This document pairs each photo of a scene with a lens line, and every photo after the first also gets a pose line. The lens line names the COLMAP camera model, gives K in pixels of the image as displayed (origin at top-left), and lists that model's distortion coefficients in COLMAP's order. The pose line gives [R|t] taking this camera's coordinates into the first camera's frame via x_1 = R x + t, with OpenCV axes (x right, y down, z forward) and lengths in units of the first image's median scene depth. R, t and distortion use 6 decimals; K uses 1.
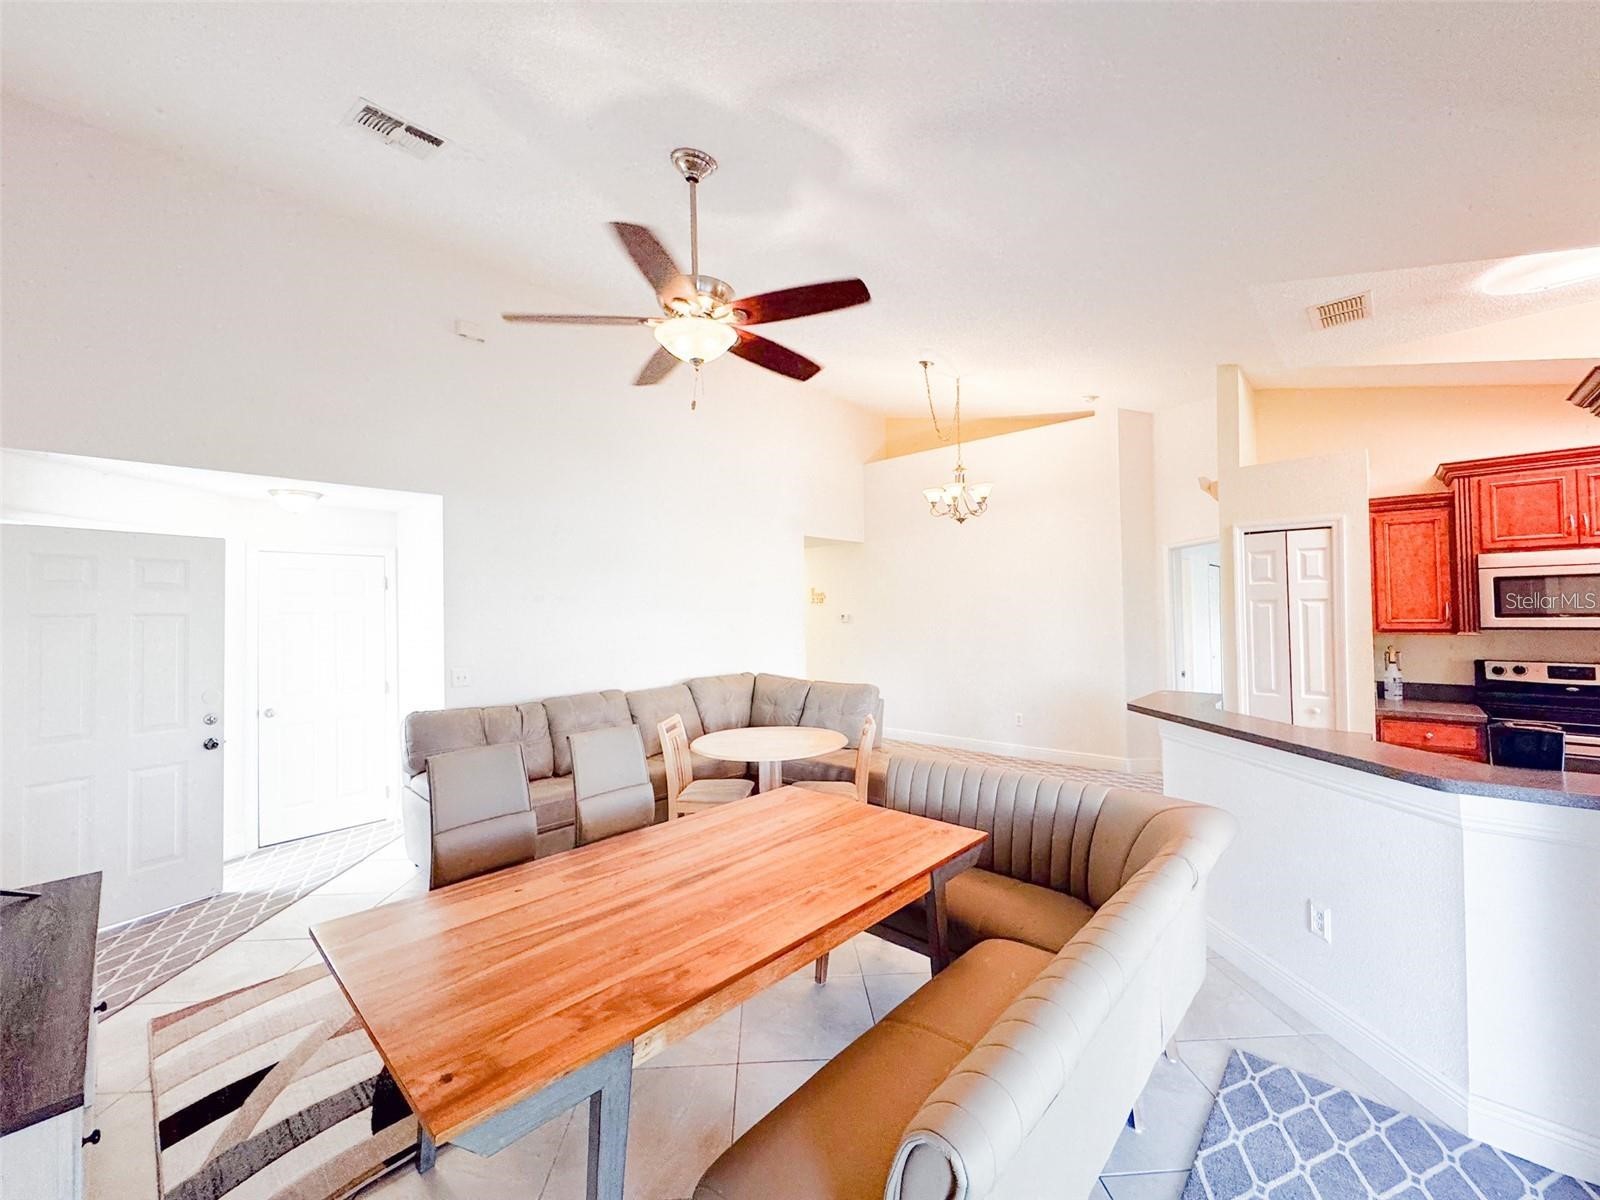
lens RADIAL K [[639.8, 0, 794.9], [0, 639.8, 599.6], [0, 0, 1]] dist [-0.000319, 0.000505]
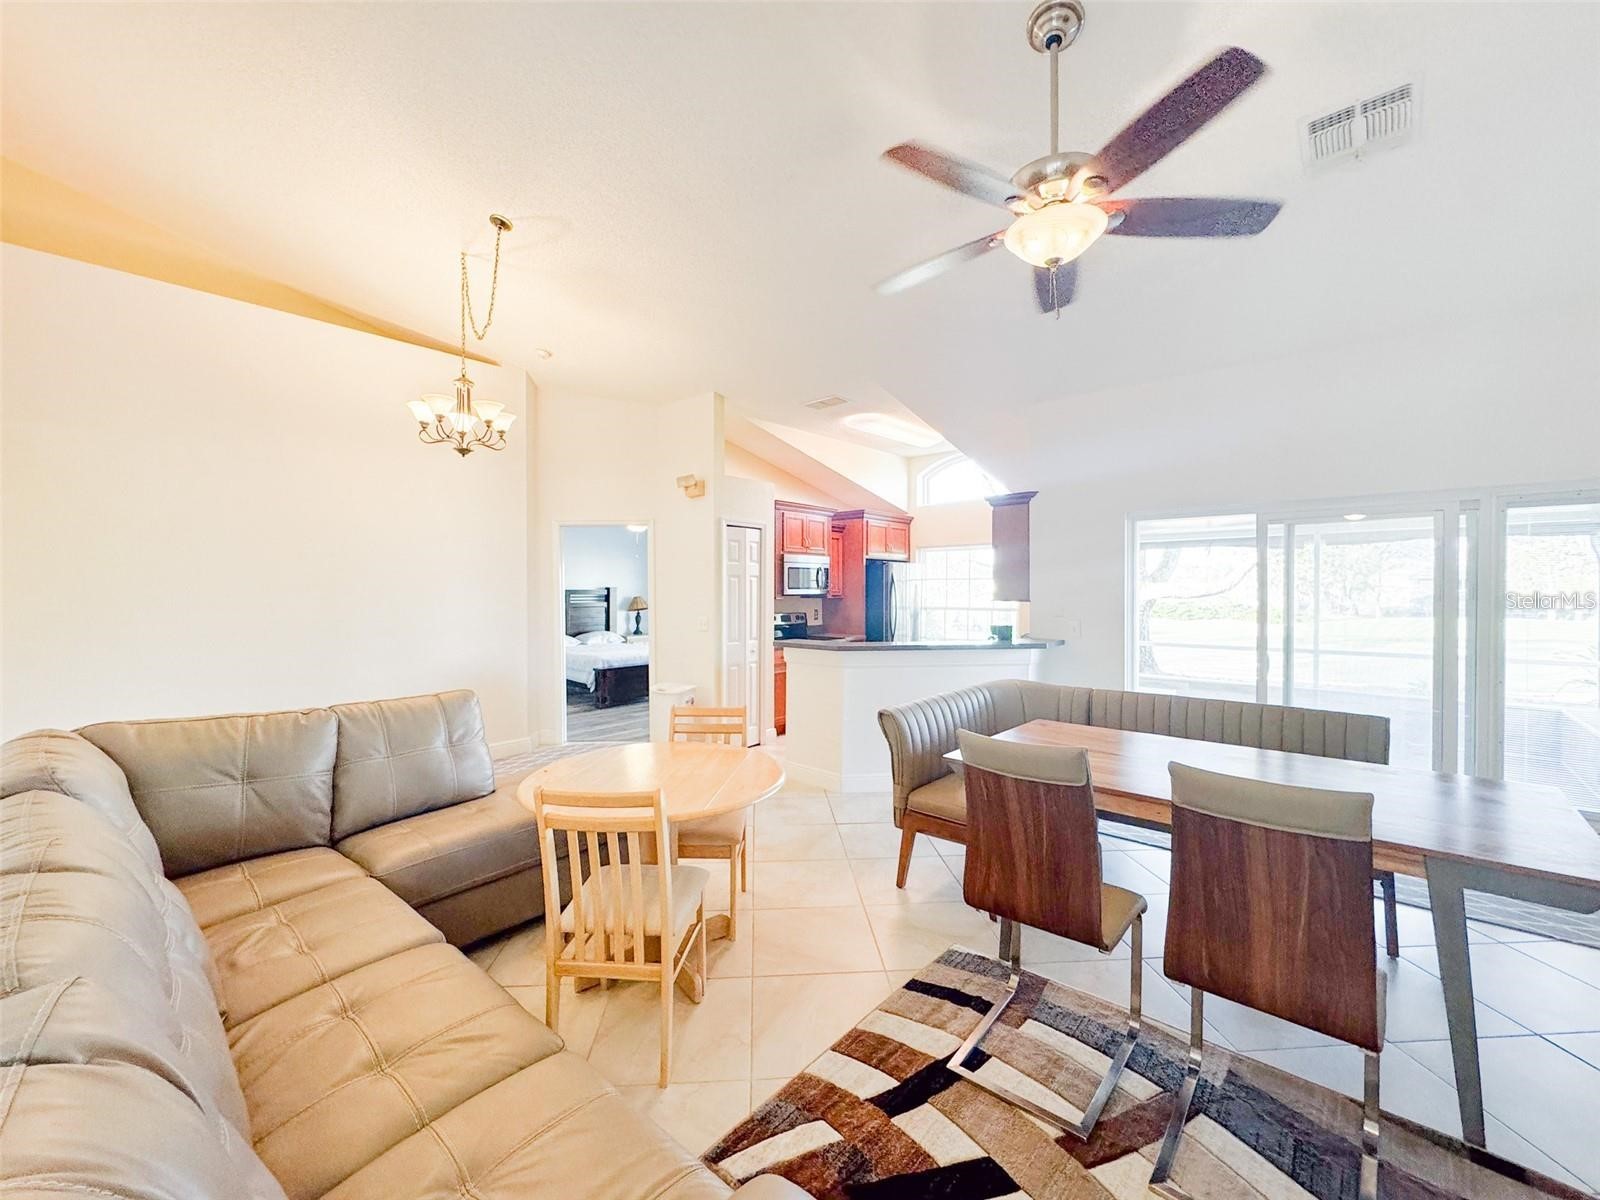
lens RADIAL K [[639.2, 0, 795.6], [0, 639.2, 598.1], [0, 0, 1]] dist [-0.000069, 0.000242]
pose [[-0.025238, 0.003790, 0.999674, -0.870344], [-0.020617, 0.999778, -0.004310, 0.072120], [-0.999469, -0.020719, -0.025154, 1.217752]]
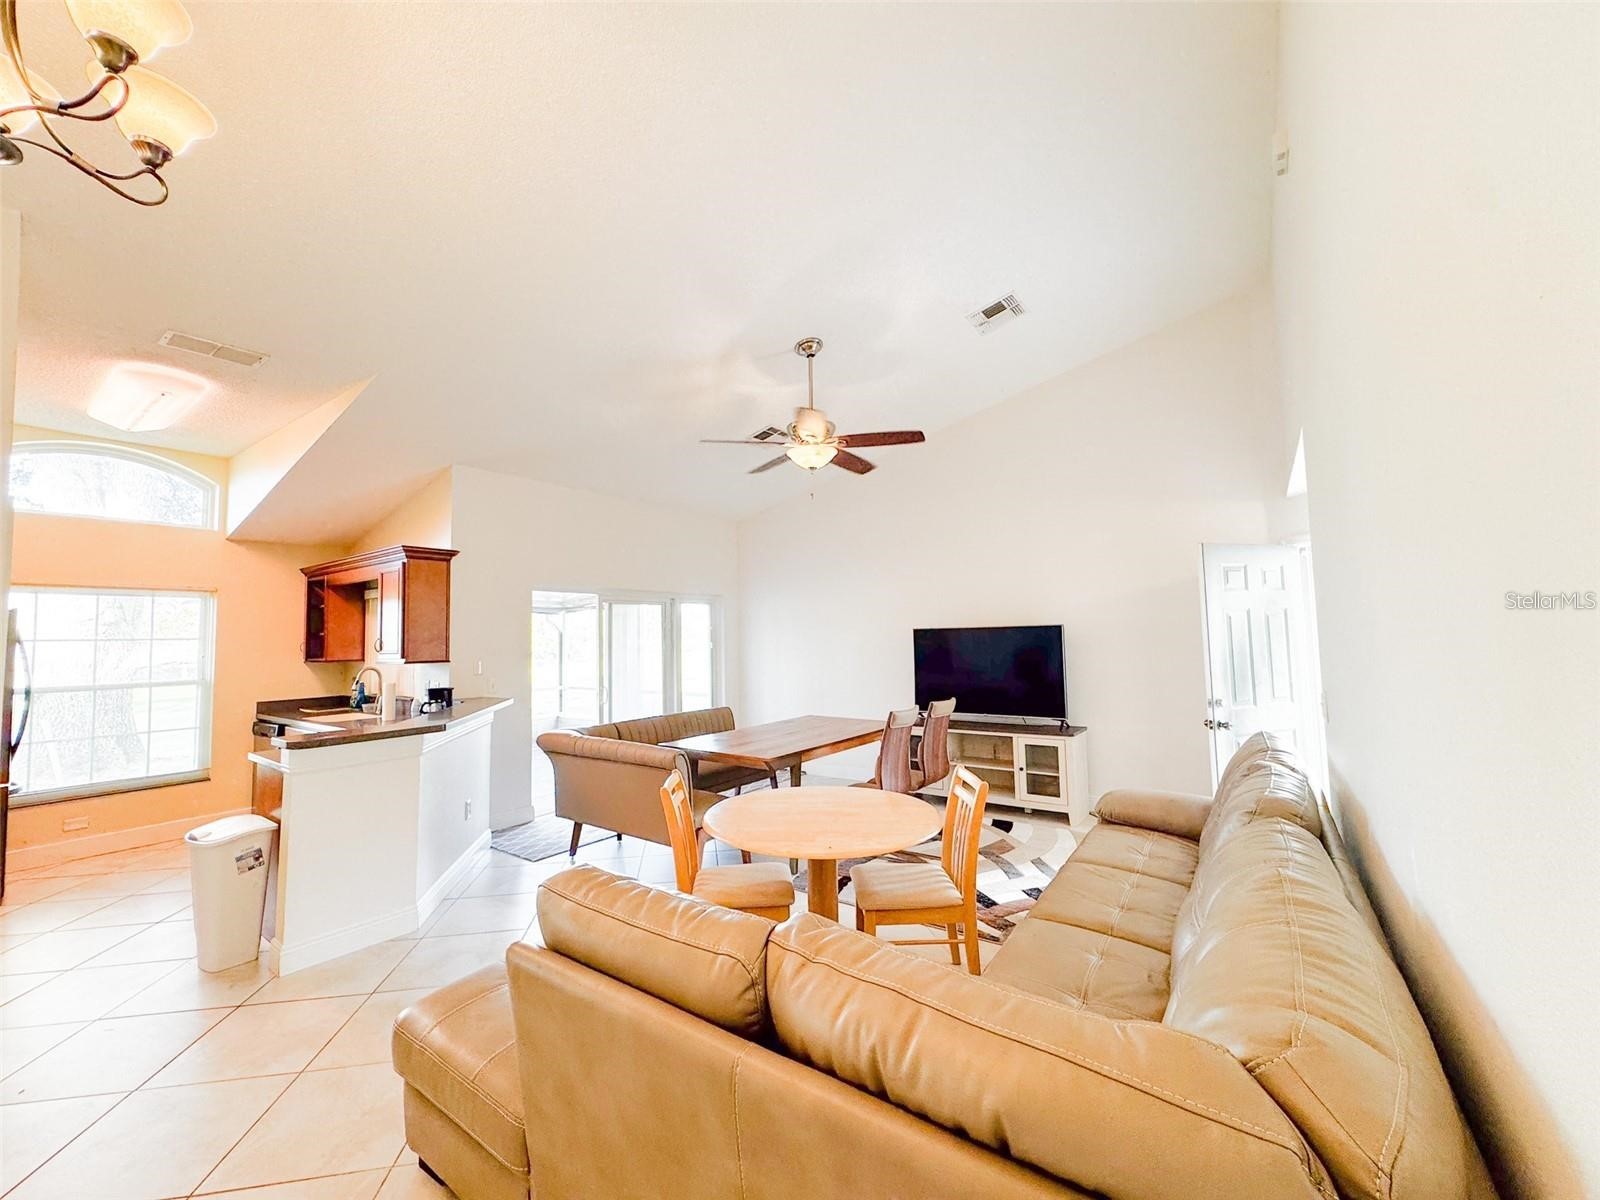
lens RADIAL K [[639.2, 0, 795.6], [0, 639.2, 598.1], [0, 0, 1]] dist [-0.000069, 0.000242]
pose [[-0.990638, 0.029426, -0.133304, 0.107159], [0.040676, 0.995763, -0.082473, 0.070840], [0.130312, -0.087123, -0.987638, 2.262438]]
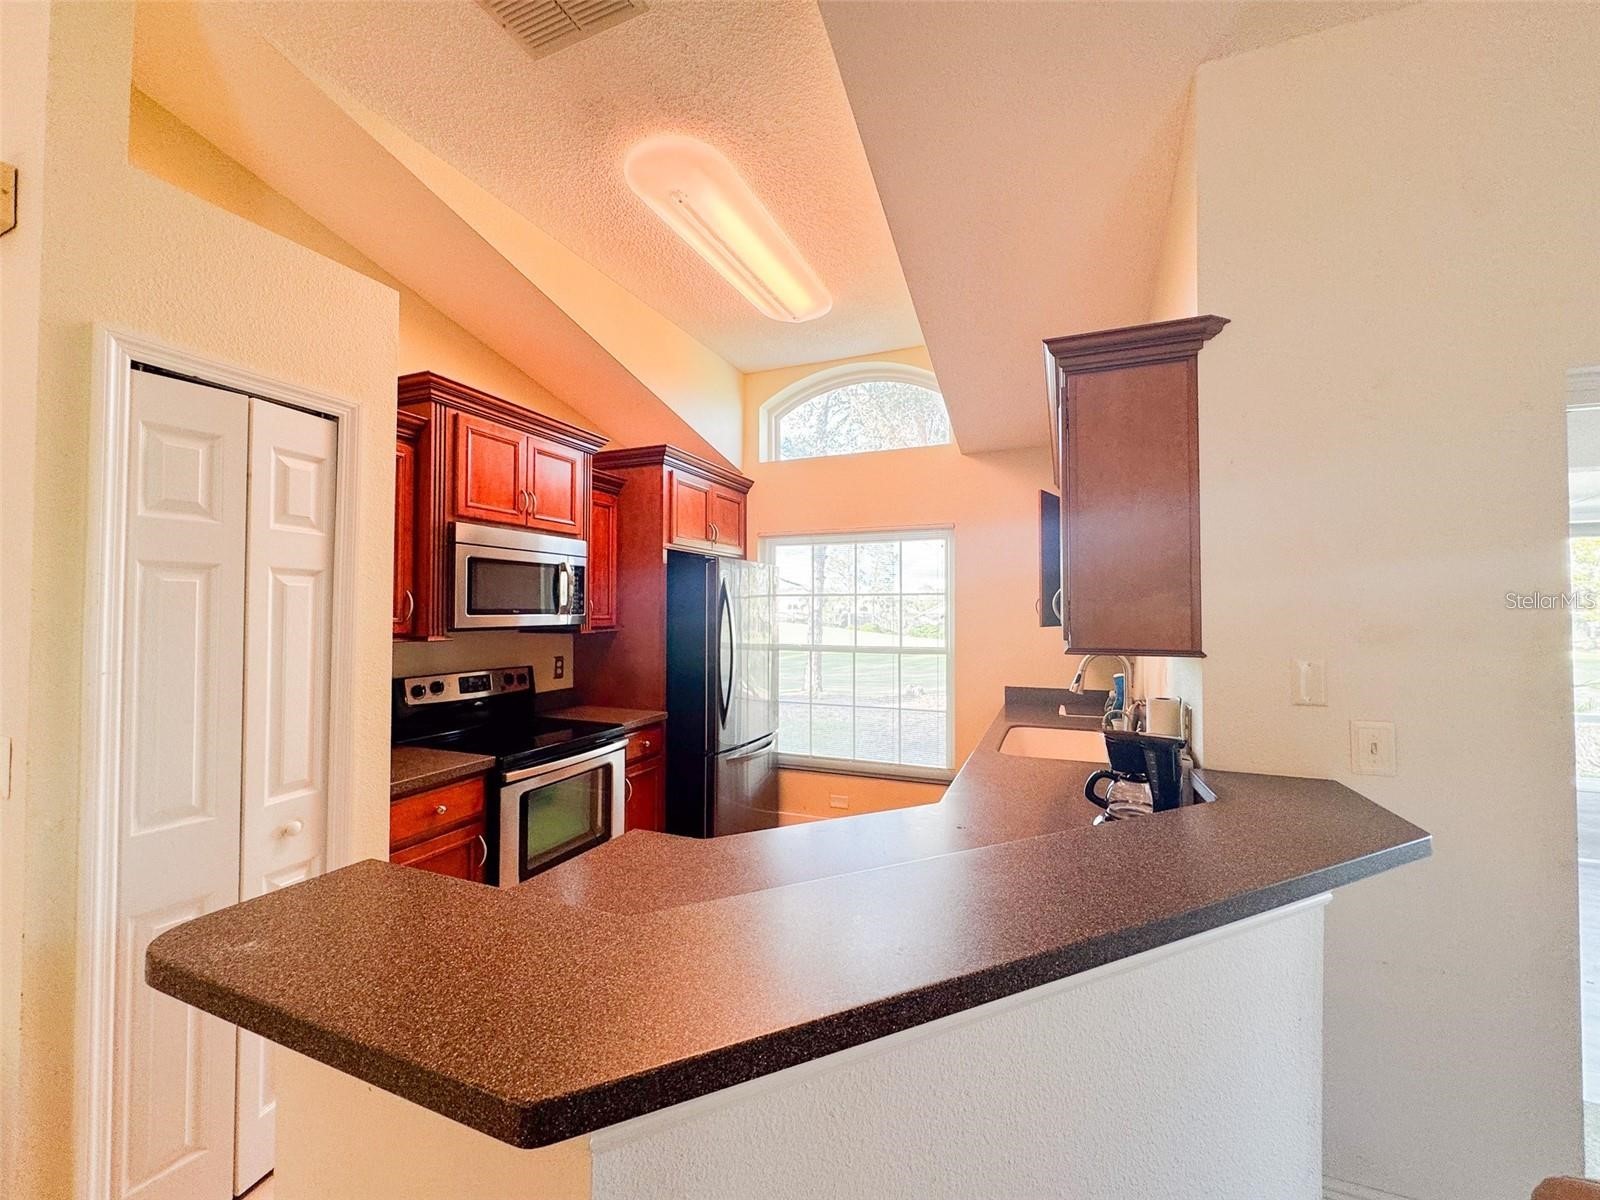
lens RADIAL K [[639.2, 0, 795.6], [0, 639.2, 598.1], [0, 0, 1]] dist [-0.000069, 0.000242]
pose [[-0.350828, 0.036209, 0.935739, 0.368674], [-0.014184, 0.998932, -0.043973, 0.042796], [-0.936332, -0.028700, -0.349940, 1.080773]]
